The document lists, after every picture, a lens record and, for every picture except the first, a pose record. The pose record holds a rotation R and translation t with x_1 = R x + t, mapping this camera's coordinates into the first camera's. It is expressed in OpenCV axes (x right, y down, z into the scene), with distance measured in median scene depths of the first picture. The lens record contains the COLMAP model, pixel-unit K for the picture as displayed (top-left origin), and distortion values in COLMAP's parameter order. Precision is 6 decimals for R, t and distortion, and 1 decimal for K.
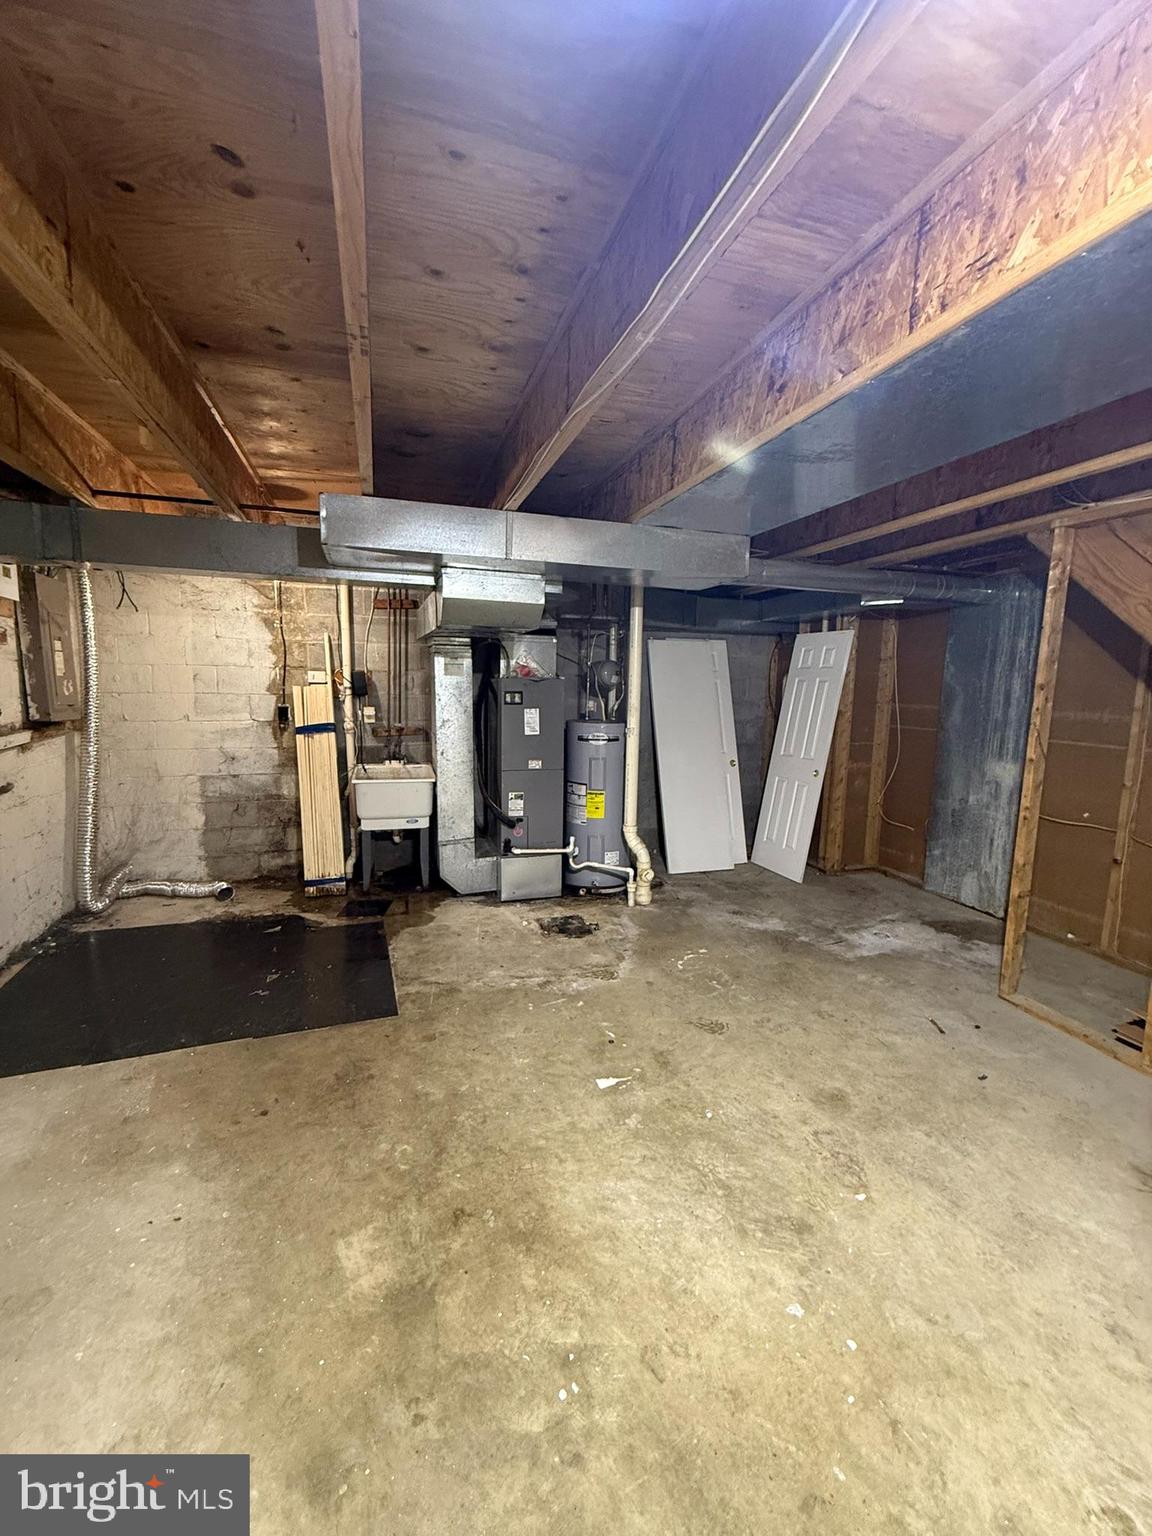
lens RADIAL K [[605.8, 0, 577.1], [0, 605.8, 756.9], [0, 0, 1]] dist [0.001075, -0.000013]
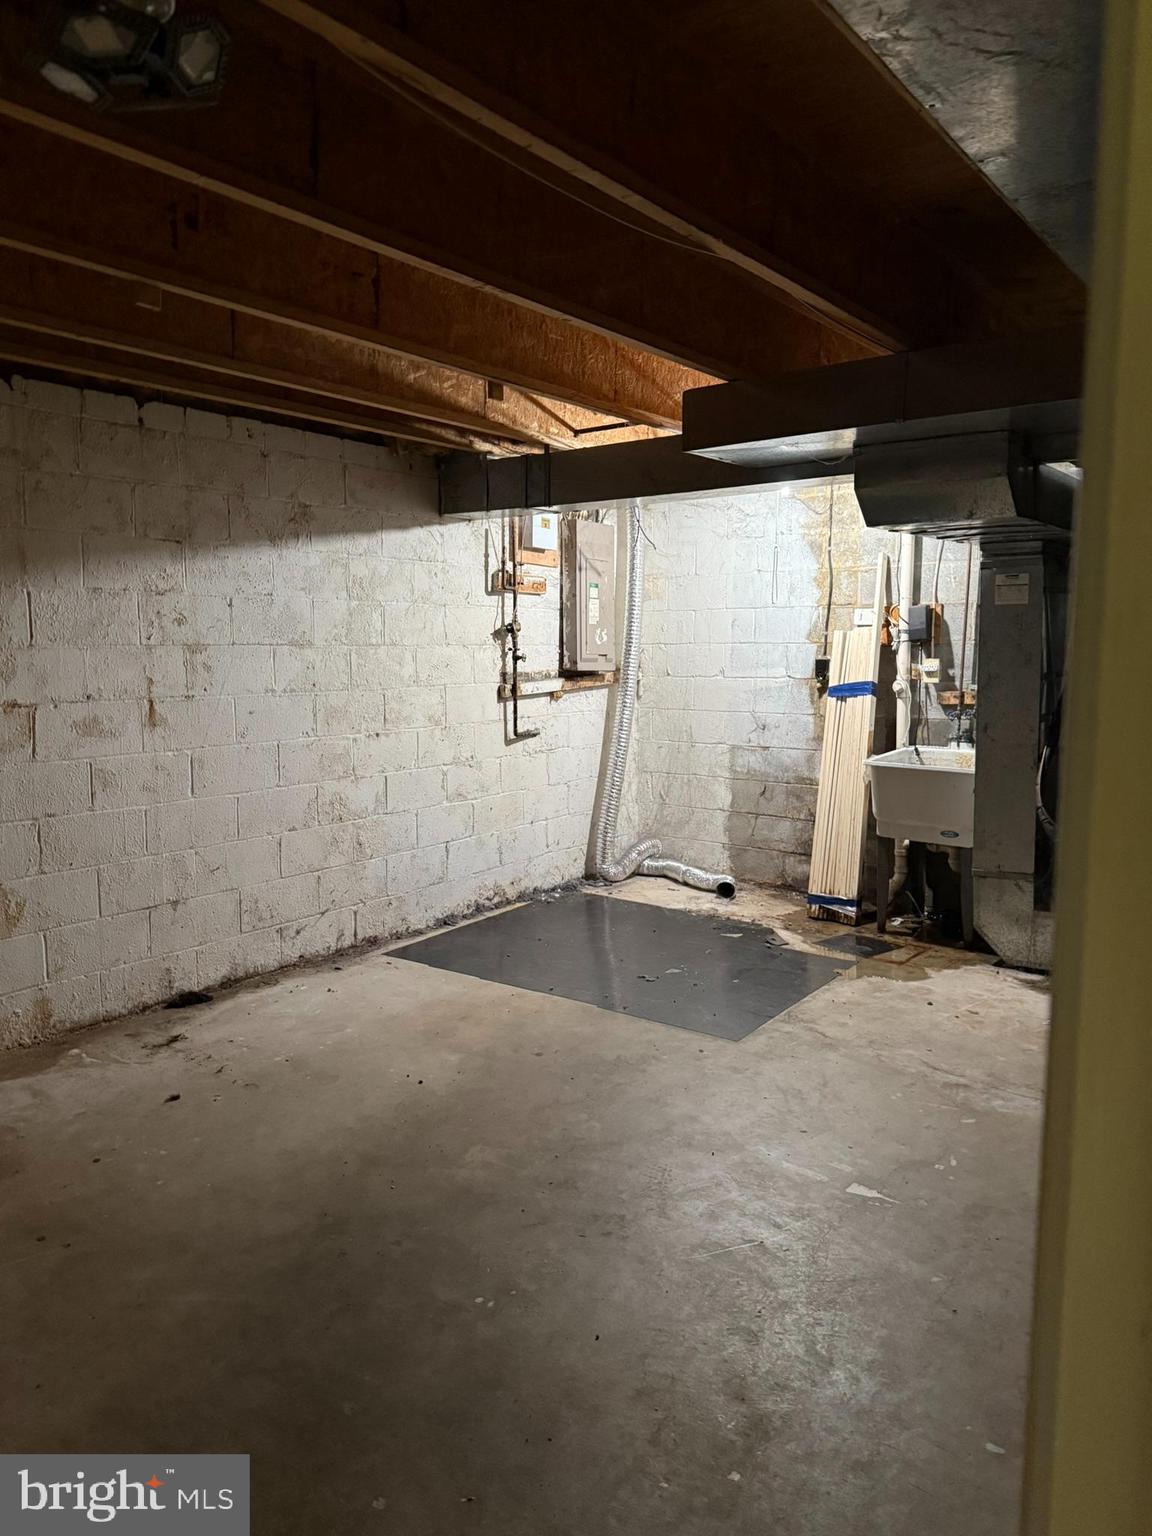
lens RADIAL K [[1061.2, 0, 573.0], [0, 1061.2, 776.7], [0, 0, 1]] dist [0.012089, 0.000051]
pose [[0.556791, 0.081876, -0.826608, 0.445804], [-0.086230, 0.995451, 0.040517, 0.034840], [0.826165, 0.048719, 0.561318, 0.032182]]
